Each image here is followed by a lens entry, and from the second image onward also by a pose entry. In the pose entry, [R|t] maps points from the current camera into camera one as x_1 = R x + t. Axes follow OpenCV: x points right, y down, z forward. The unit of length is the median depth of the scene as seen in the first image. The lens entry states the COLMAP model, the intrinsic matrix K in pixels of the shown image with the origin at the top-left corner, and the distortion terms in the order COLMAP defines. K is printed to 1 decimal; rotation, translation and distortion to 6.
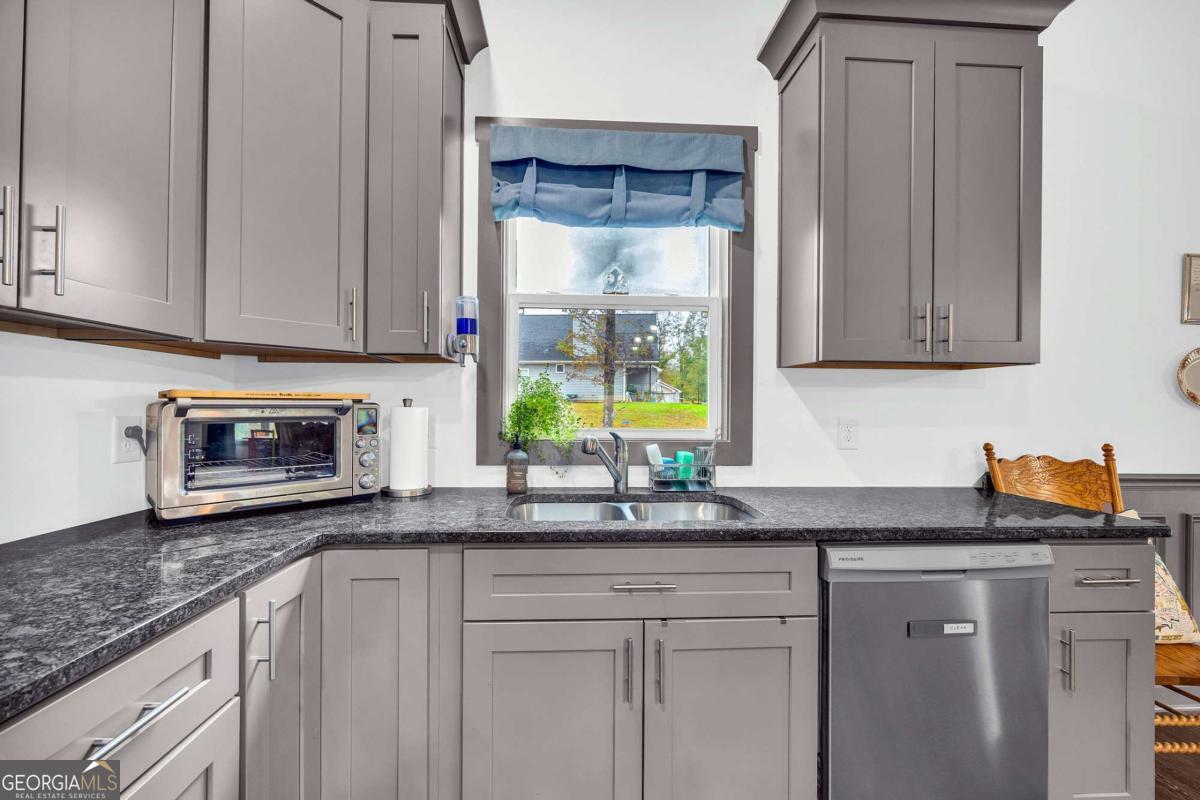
lens RADIAL K [[485.5, 0, 589.5], [0, 485.5, 404.6], [0, 0, 1]] dist [-0.003792, 0.000428]
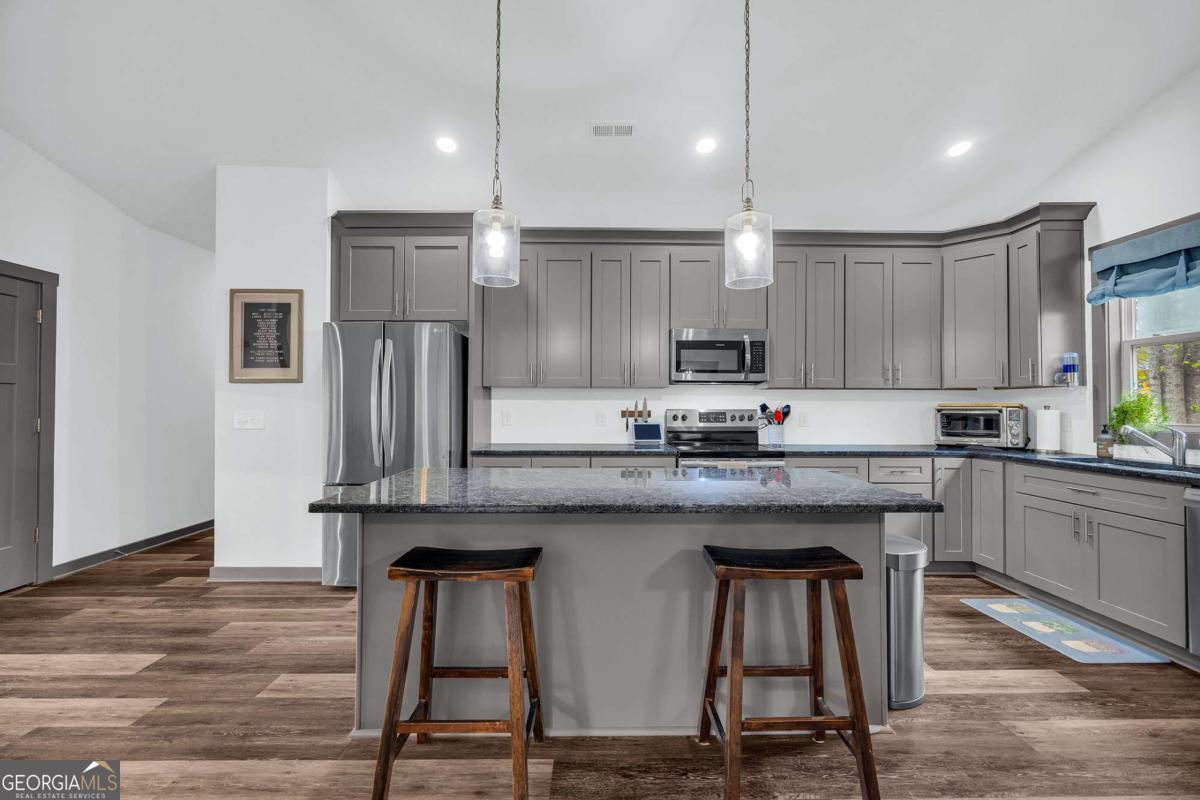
lens RADIAL K [[485.5, 0, 606.4], [0, 485.5, 400.3], [0, 0, 1]] dist [-0.003792, 0.000428]
pose [[-0.018918, -0.020081, -0.999619, 1.591311], [-0.003994, 0.999792, -0.020009, 0.012189], [0.999813, 0.003614, -0.018994, -0.755872]]
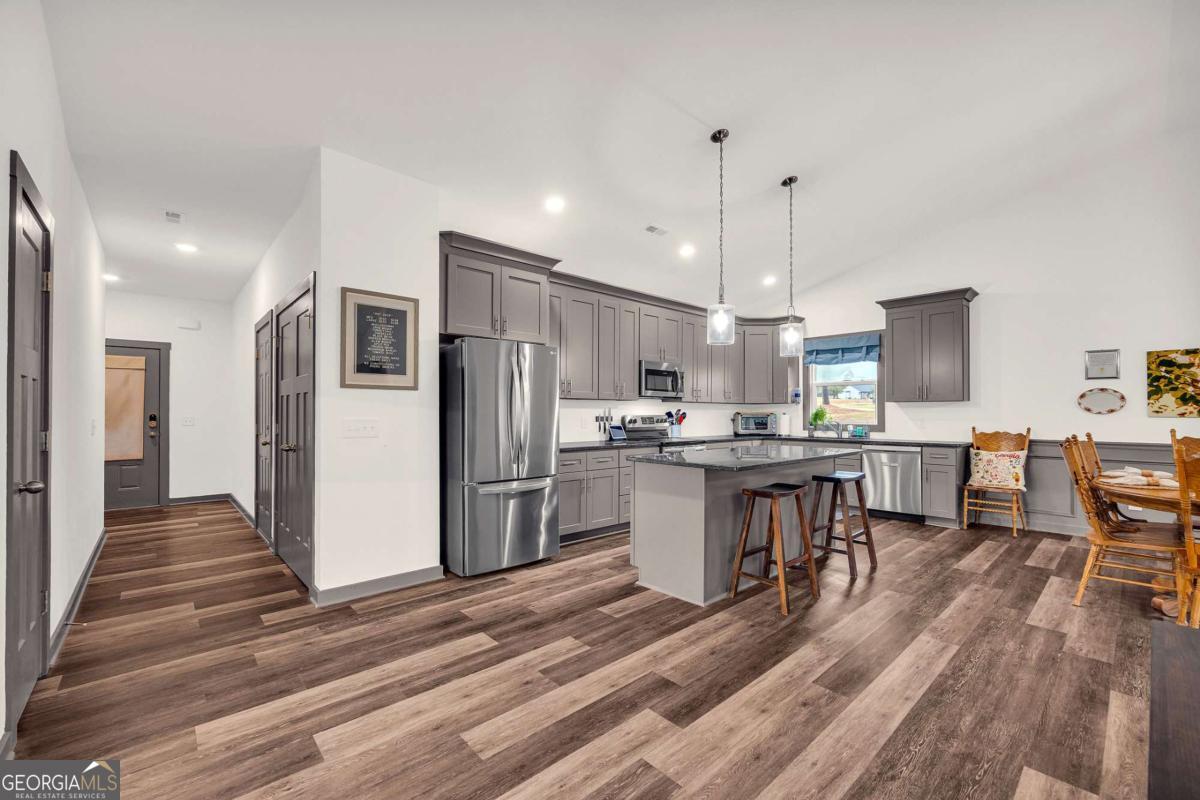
lens RADIAL K [[485.5, 0, 597.9], [0, 485.5, 410.5], [0, 0, 1]] dist [-0.003792, 0.000428]
pose [[0.641269, -0.011643, -0.767228, 1.670722], [0.002099, 0.999908, -0.013419, 0.018457], [0.767313, 0.006995, 0.641234, -2.689920]]
